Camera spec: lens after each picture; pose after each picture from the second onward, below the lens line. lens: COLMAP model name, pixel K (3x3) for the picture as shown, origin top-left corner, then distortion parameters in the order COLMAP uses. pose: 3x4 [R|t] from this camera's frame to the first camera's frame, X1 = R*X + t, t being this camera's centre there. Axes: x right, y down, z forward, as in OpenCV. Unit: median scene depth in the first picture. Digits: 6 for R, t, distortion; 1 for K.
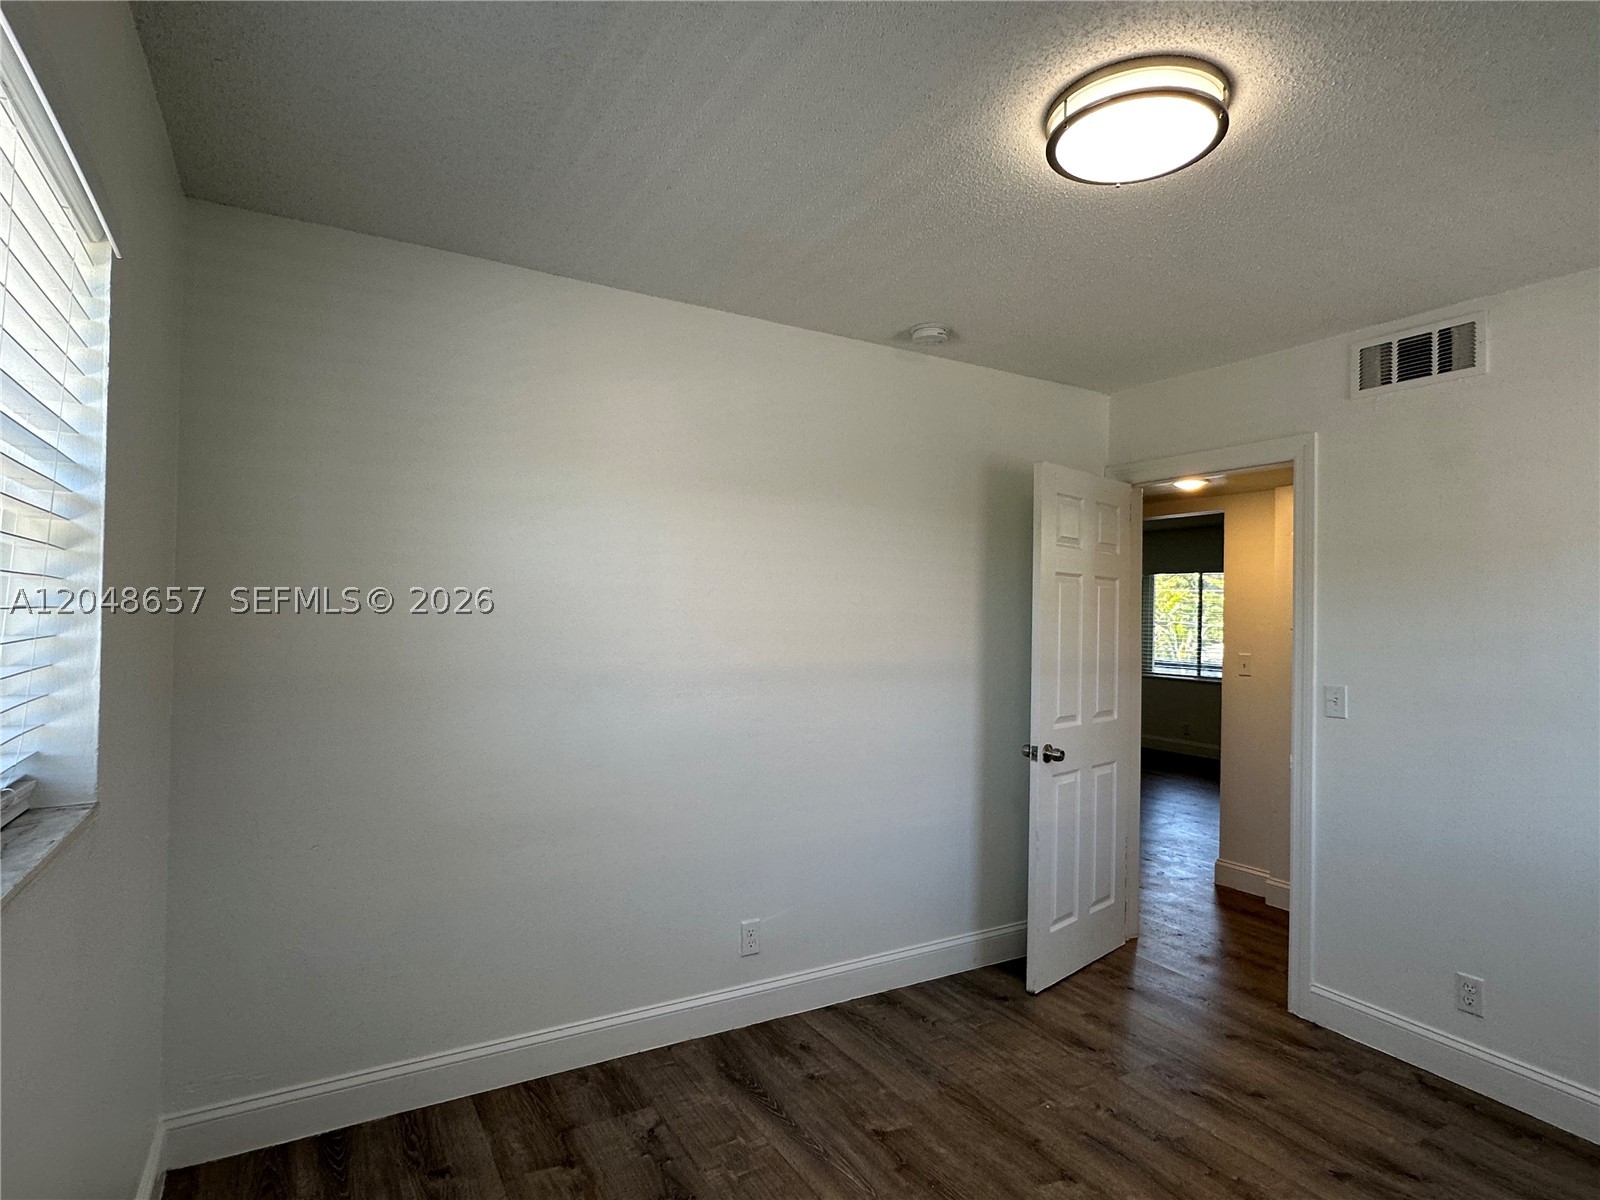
lens RADIAL K [[859.9, 0, 795.7], [0, 859.9, 605.6], [0, 0, 1]] dist [-0.006415, 0.002280]
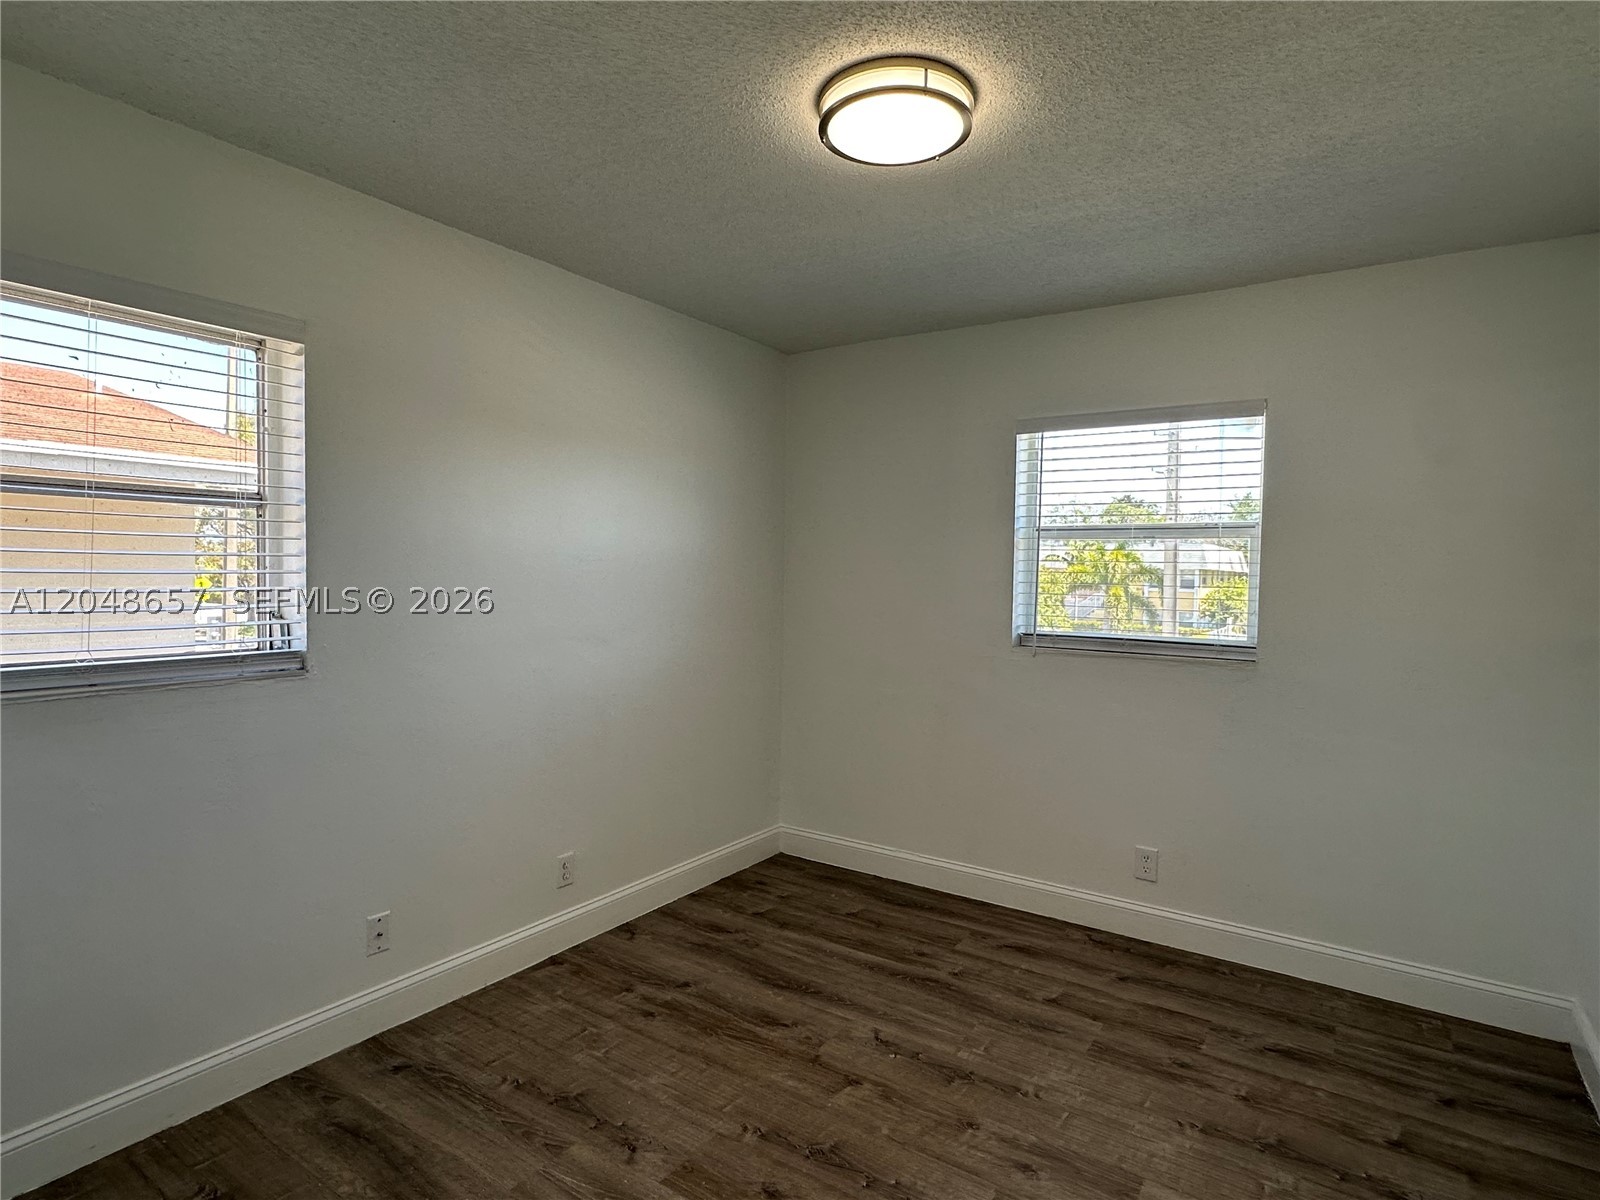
lens RADIAL K [[859.9, 0, 792.8], [0, 859.9, 601.4], [0, 0, 1]] dist [-0.006415, 0.002280]
pose [[-0.901967, -0.029374, -0.430804, 0.568107], [-0.039494, 0.999114, 0.014564, 0.038030], [0.429994, 0.030151, -0.902328, 1.129914]]
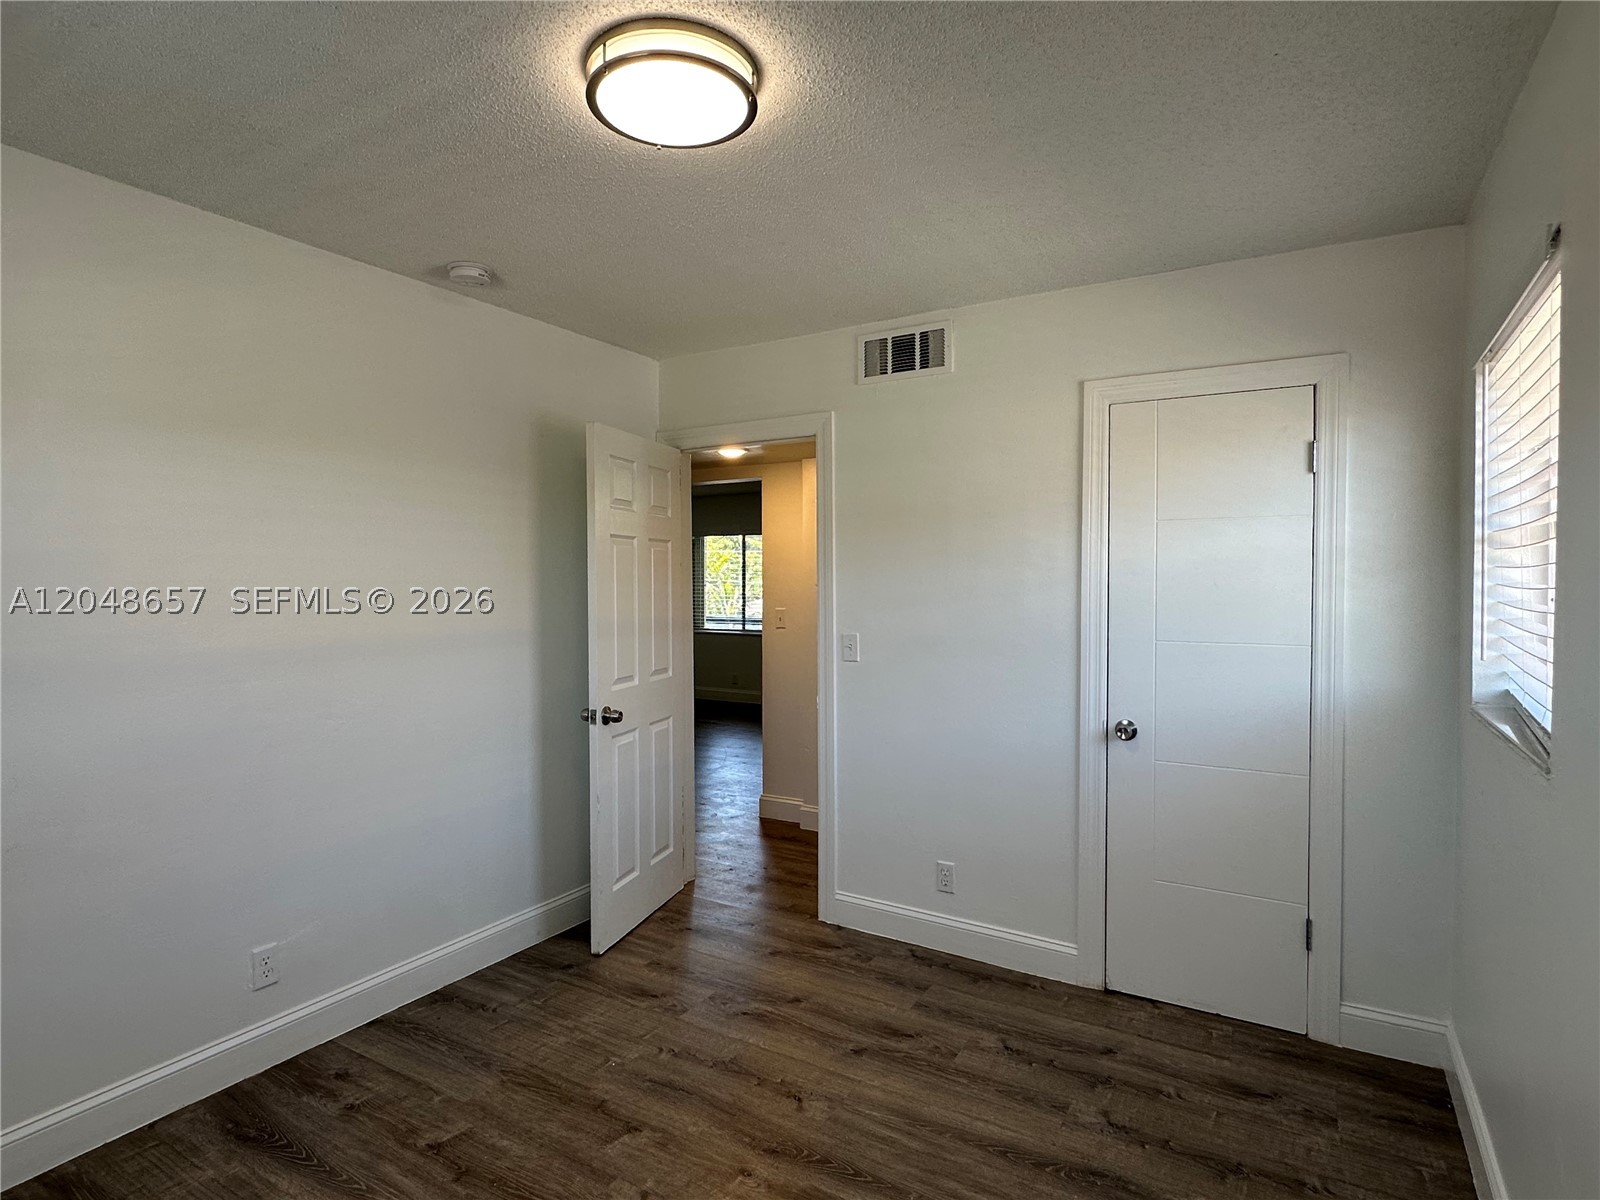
lens RADIAL K [[859.9, 0, 793.7], [0, 859.9, 597.0], [0, 0, 1]] dist [-0.006415, 0.002280]
pose [[0.878961, -0.031073, 0.475881, 0.013663], [0.014744, 0.999169, 0.038009, -0.001106], [-0.476666, -0.026392, 0.878688, 0.020609]]
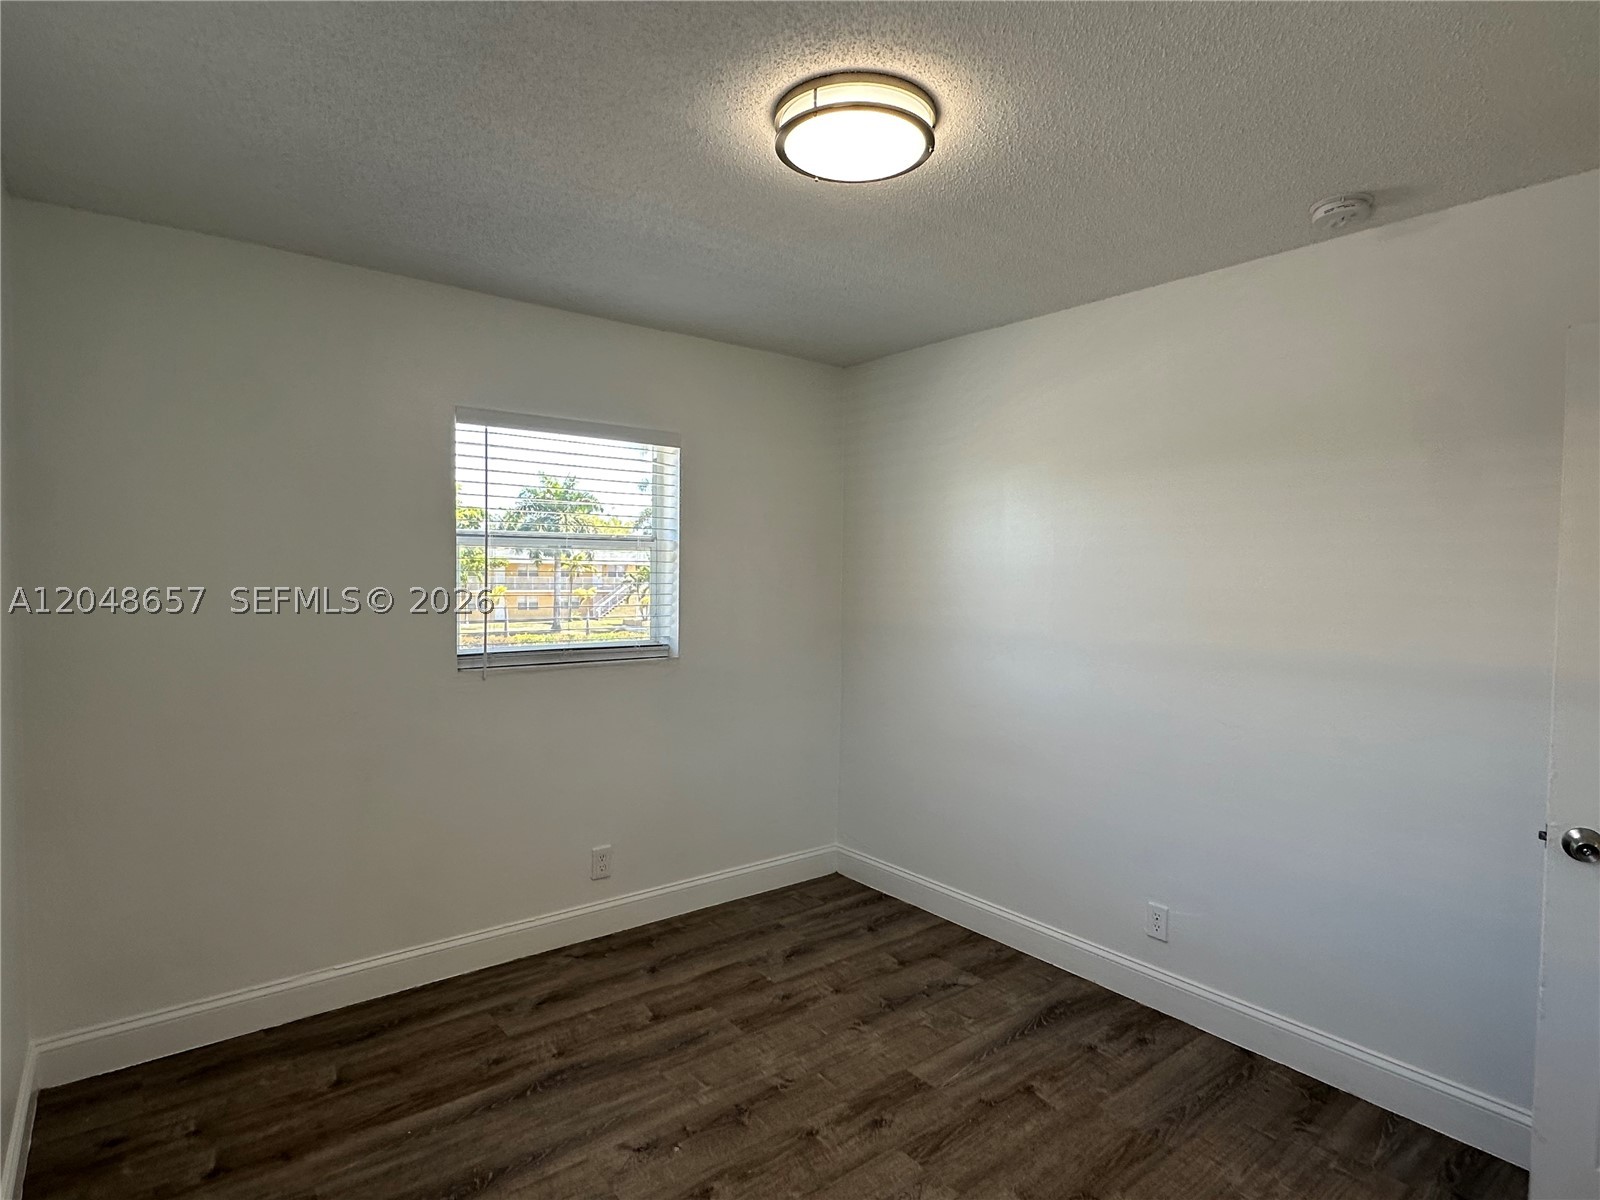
lens RADIAL K [[859.9, 0, 806.7], [0, 859.9, 604.0], [0, 0, 1]] dist [-0.006415, 0.002280]
pose [[0.143182, 0.018841, -0.989517, 0.838802], [-0.002234, 0.999822, 0.018714, 0.005808], [0.989694, -0.000468, 0.143198, 0.454842]]
